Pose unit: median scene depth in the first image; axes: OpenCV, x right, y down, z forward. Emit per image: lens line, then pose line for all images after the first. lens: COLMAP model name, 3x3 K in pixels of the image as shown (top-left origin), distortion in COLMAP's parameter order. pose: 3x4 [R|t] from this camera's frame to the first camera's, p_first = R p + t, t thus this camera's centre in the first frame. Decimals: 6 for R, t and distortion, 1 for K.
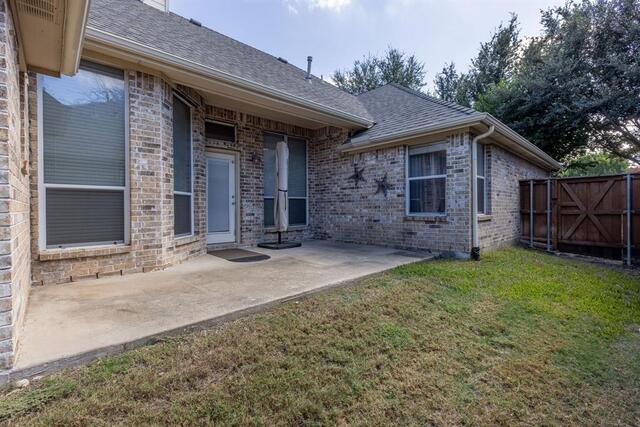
lens RADIAL K [[285.1, 0, 319.4], [0, 285.1, 209.7], [0, 0, 1]] dist [0.000398, -0.000320]
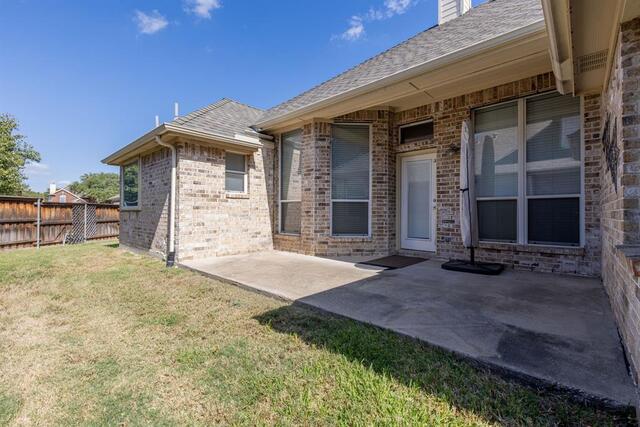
lens RADIAL K [[285.1, 0, 319.4], [0, 285.1, 209.7], [0, 0, 1]] dist [0.000398, -0.000320]
pose [[0.057725, -0.009982, -0.998283, 0.554035], [-0.011443, 0.999878, -0.010660, -0.003735], [0.998267, 0.012038, 0.057604, 0.598700]]
